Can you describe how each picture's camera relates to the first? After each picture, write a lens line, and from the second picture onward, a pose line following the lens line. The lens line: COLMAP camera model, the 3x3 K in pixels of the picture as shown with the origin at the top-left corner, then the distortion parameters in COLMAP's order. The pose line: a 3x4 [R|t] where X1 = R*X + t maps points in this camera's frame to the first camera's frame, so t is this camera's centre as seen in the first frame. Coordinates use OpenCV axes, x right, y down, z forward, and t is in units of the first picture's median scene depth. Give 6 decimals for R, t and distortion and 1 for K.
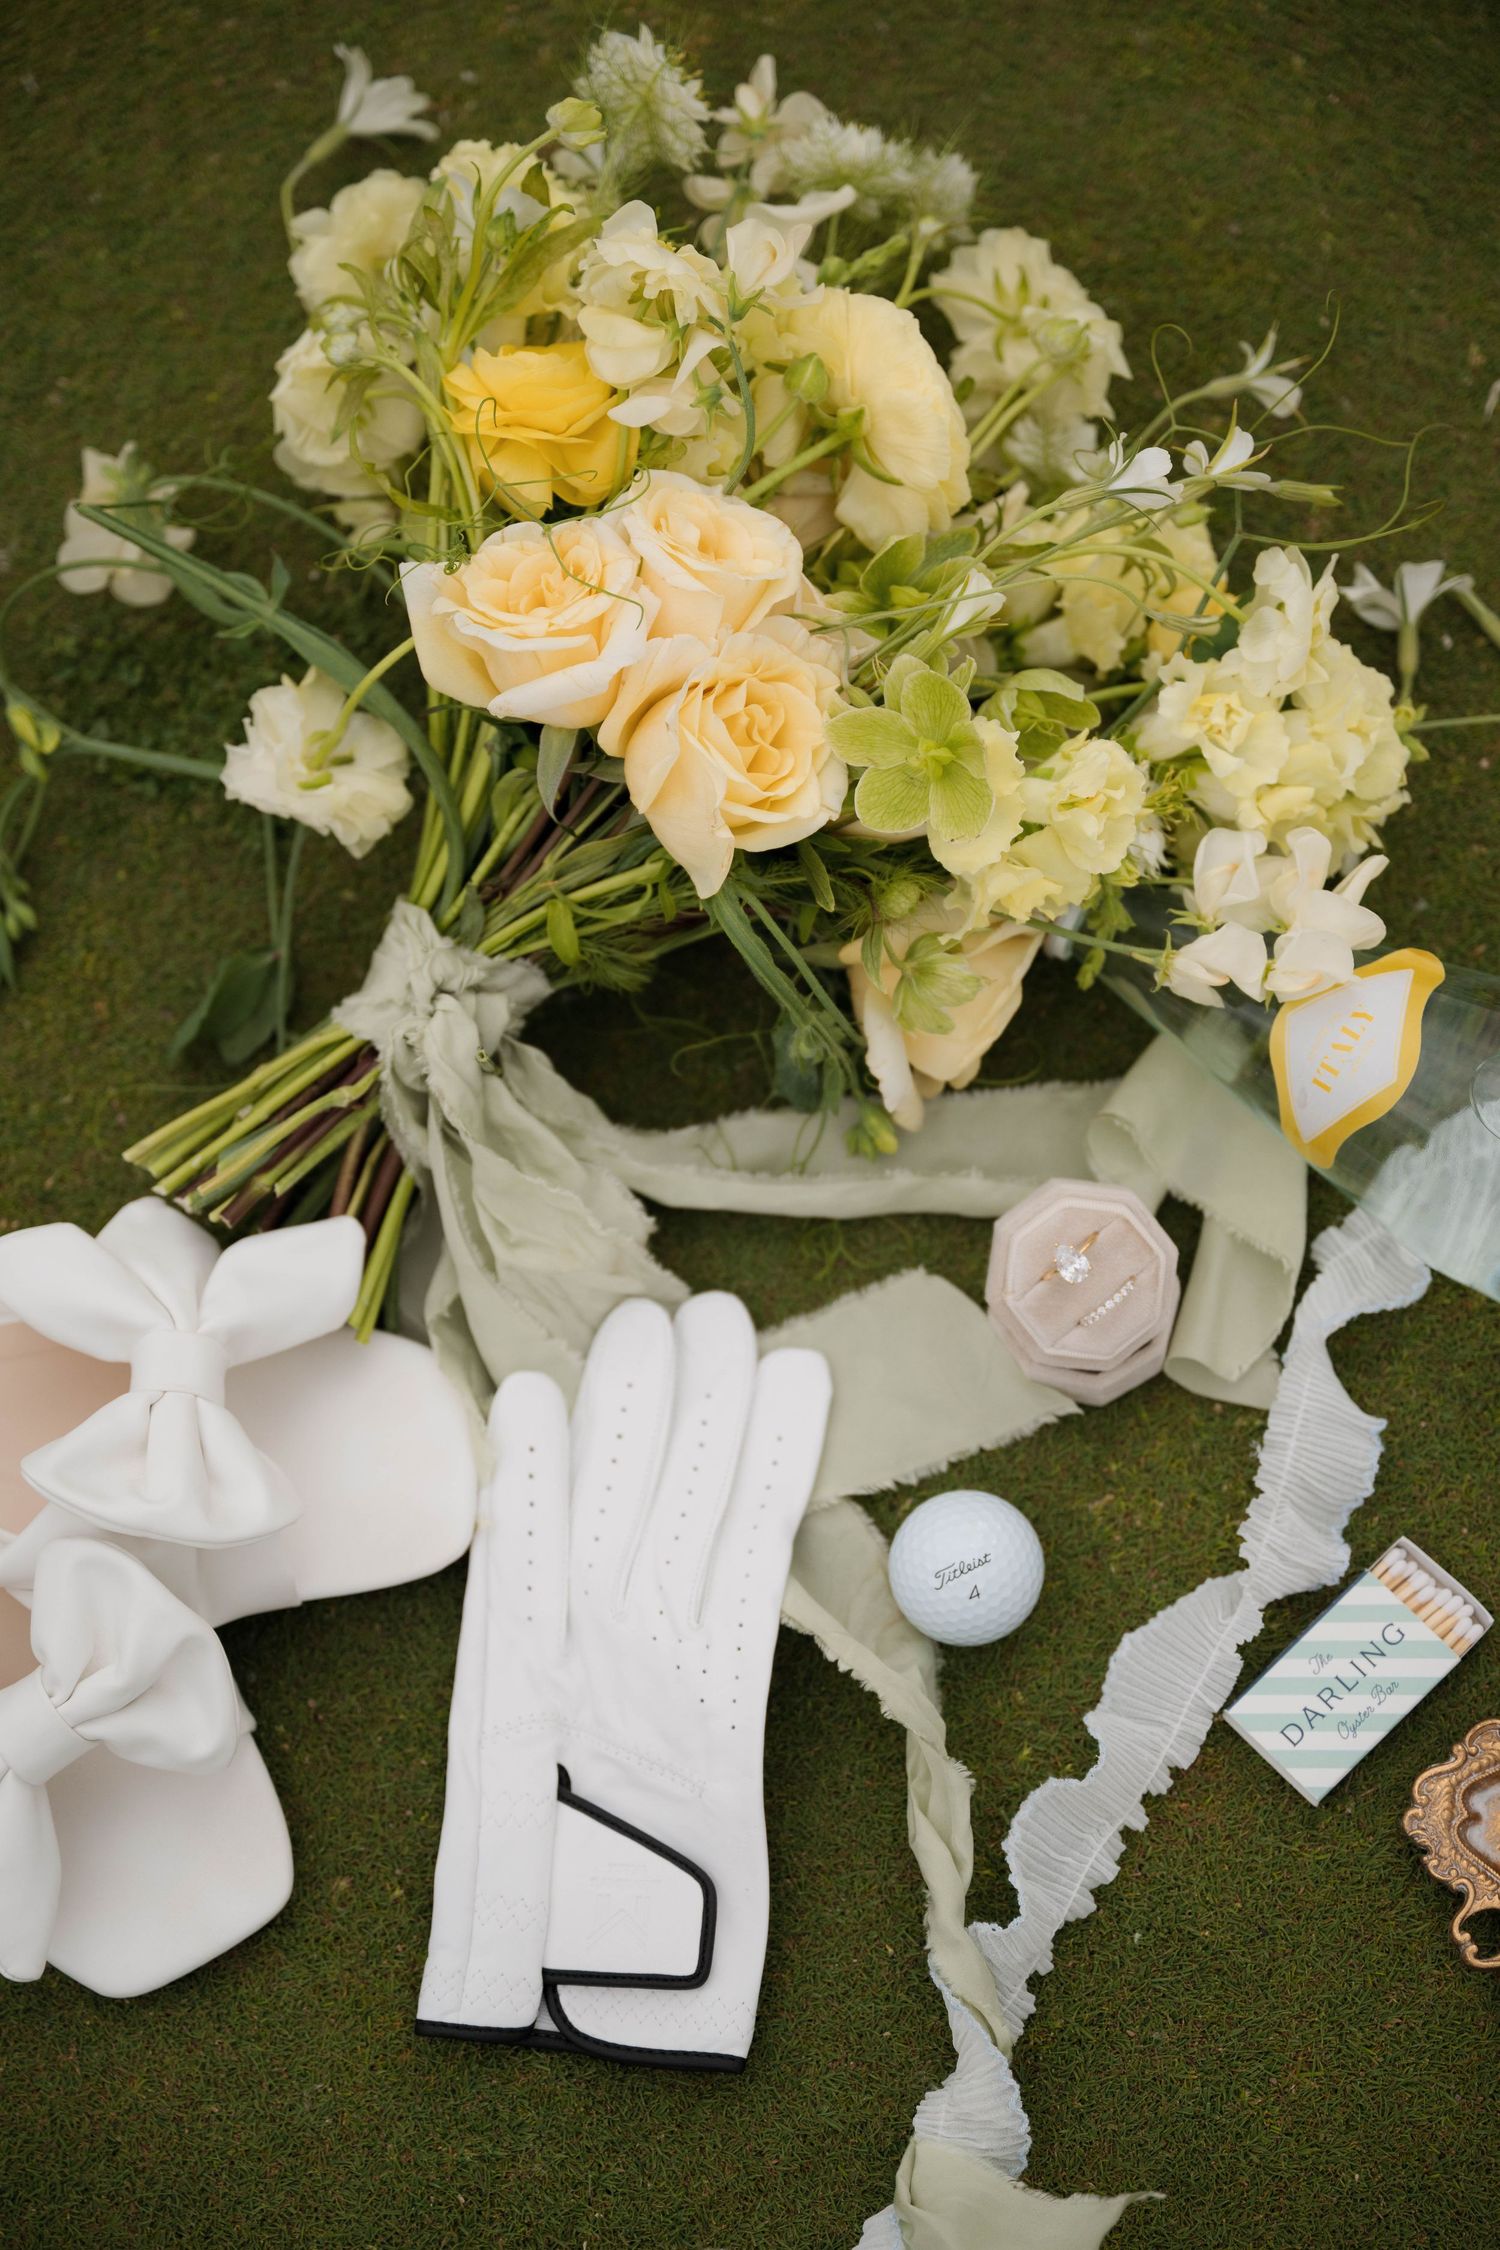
lens RADIAL K [[4379.2, 0, 754.0], [0, 4379.2, 1122.4], [0, 0, 1]] dist [0.027210, 0.000000]
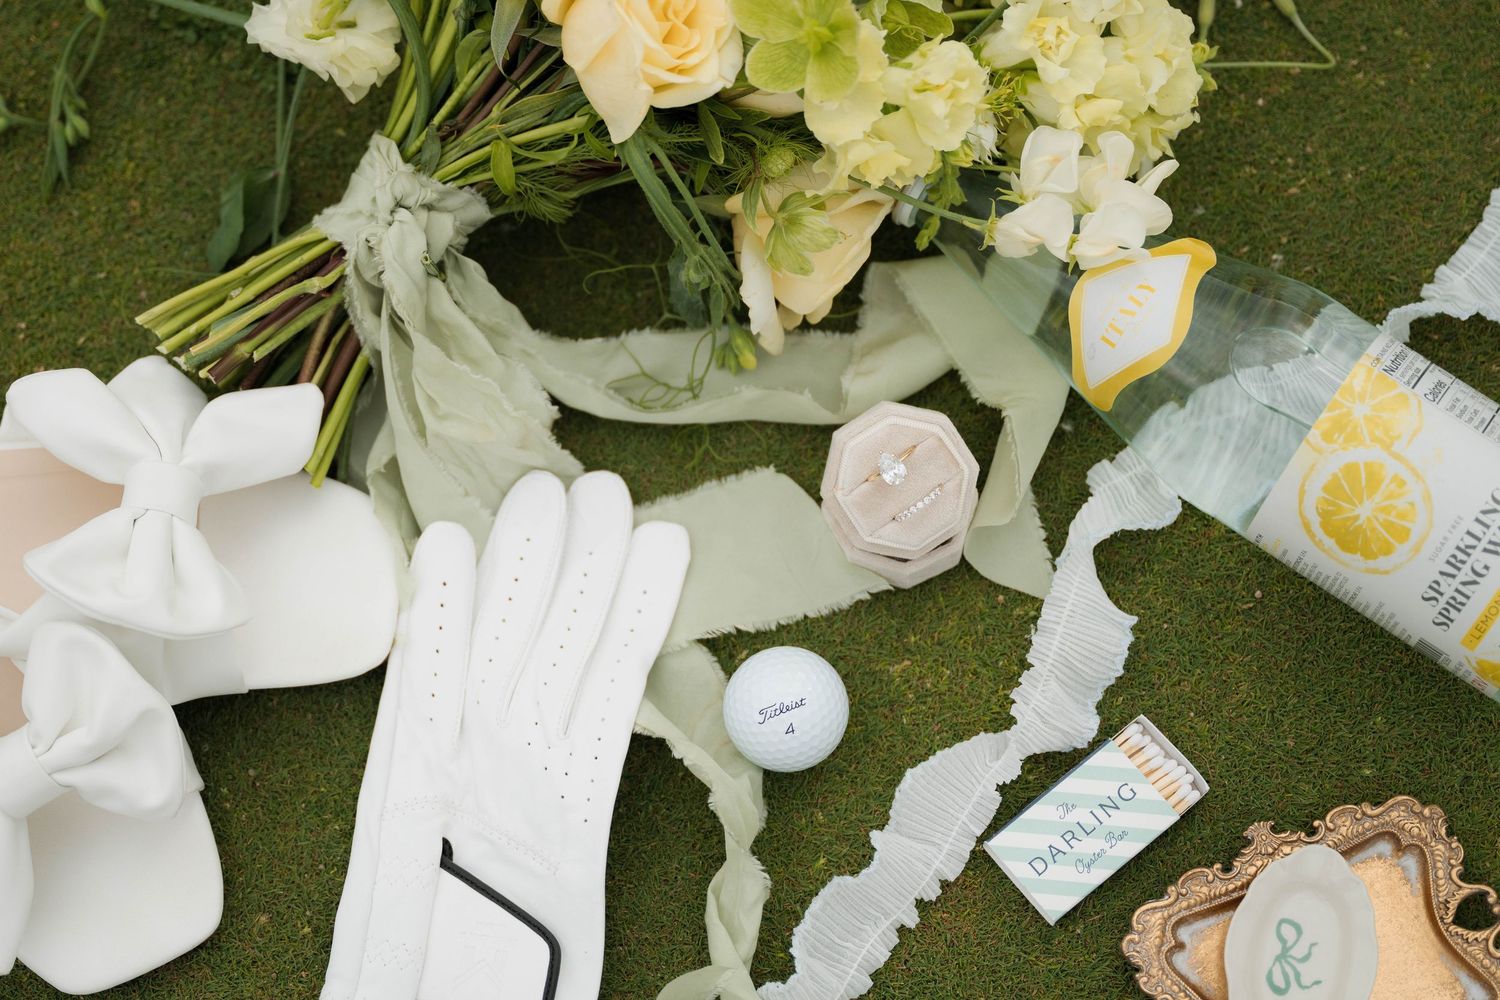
lens RADIAL K [[2360.0, 0, 701.0], [0, 2360.0, 557.0], [0, 0, 1]] dist [0.016924, 0.000000]
pose [[0.996225, 0.084459, -0.020066, 0.034302], [-0.084039, 0.996243, 0.020904, 0.047076], [0.021756, -0.019139, 0.999580, 0.335185]]
